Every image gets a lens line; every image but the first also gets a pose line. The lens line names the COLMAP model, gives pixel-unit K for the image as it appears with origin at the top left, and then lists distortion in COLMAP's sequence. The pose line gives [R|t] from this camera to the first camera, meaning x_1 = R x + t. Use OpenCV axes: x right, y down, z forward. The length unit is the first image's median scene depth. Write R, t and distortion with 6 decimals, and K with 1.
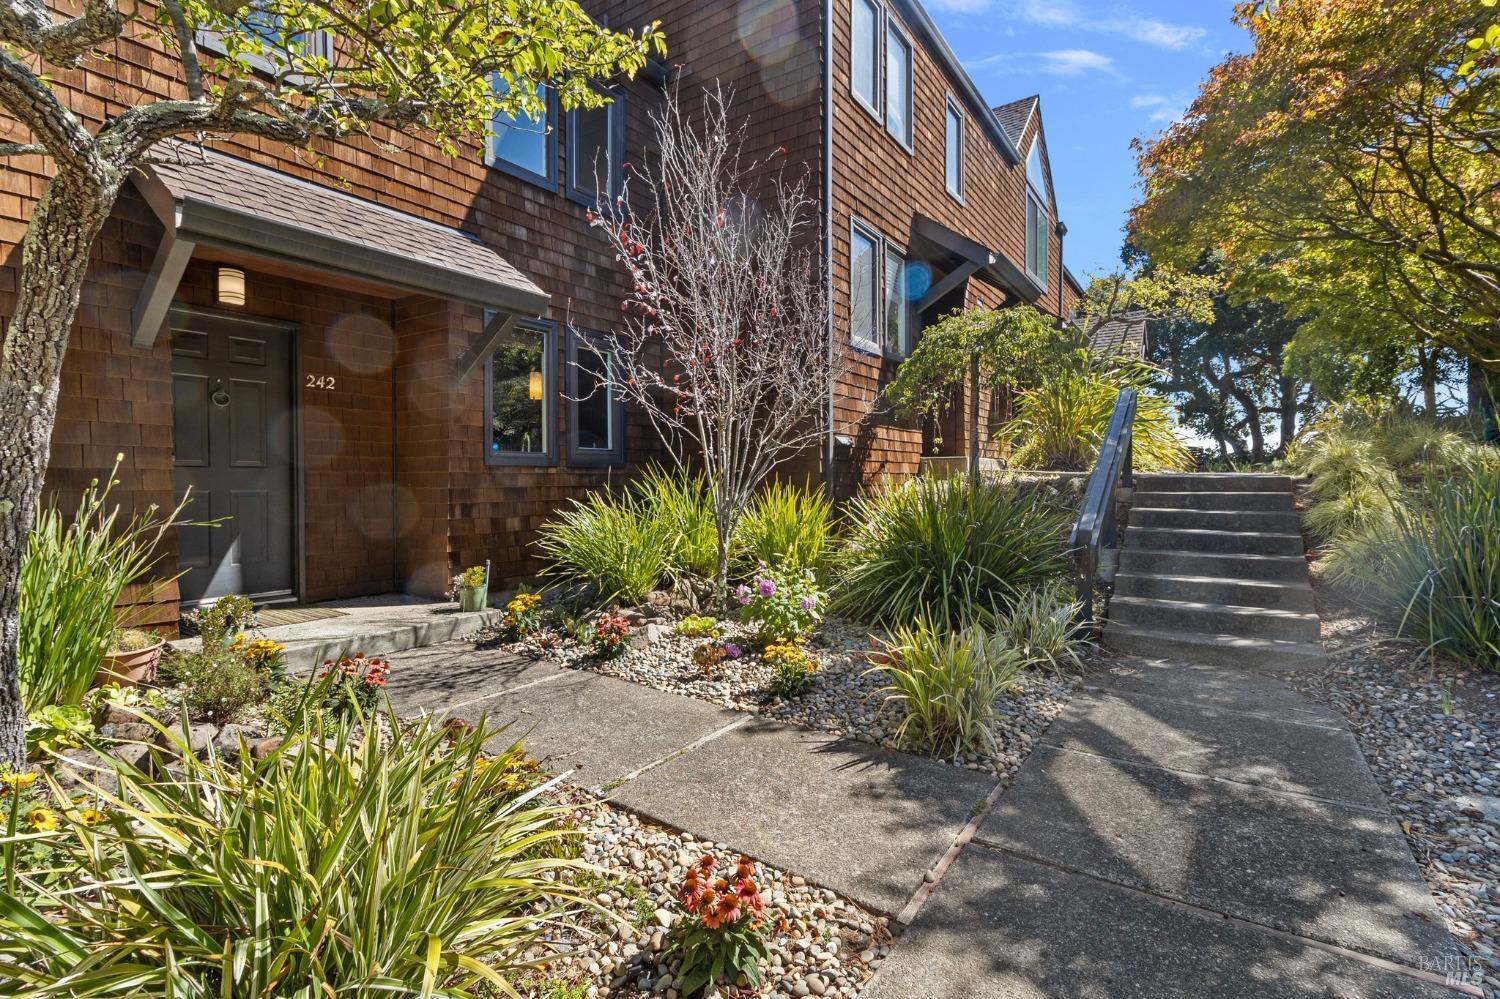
lens RADIAL K [[694.9, 0, 754.1], [0, 694.9, 470.7], [0, 0, 1]] dist [0.000506, 0.000436]
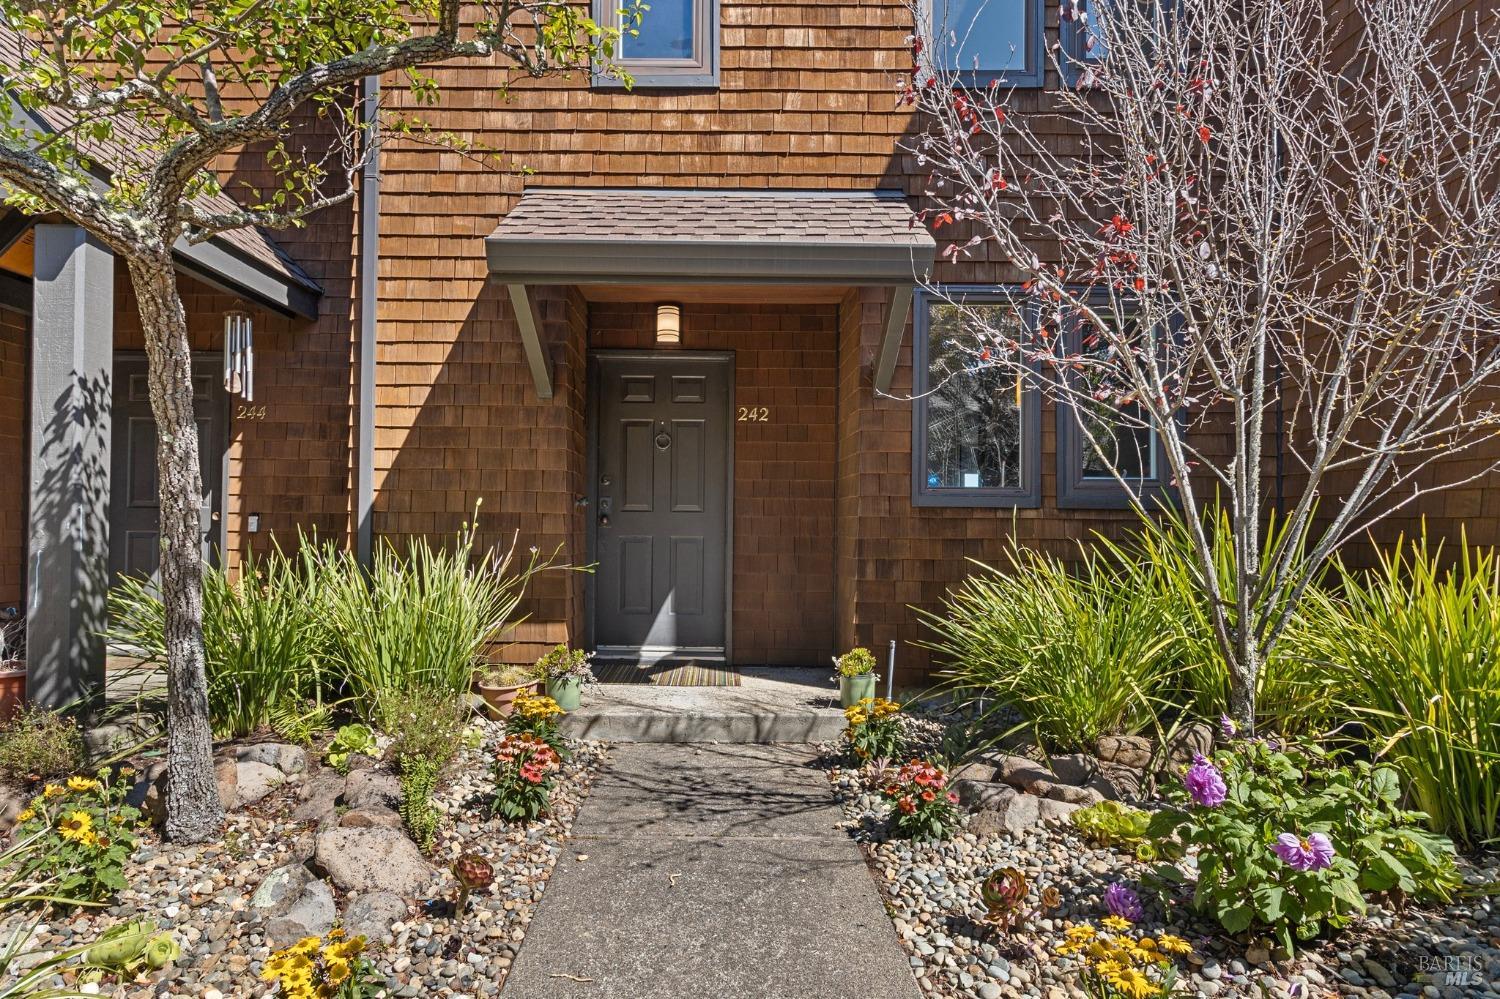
lens RADIAL K [[842.7, 0, 750.0], [0, 842.7, 499.5], [0, 0, 1]] dist [0.027260, 0.000365]
pose [[0.560134, -0.020095, -0.828159, 0.276257], [0.000213, 0.999709, -0.024114, 0.006140], [0.828402, 0.013331, 0.559975, 0.442091]]
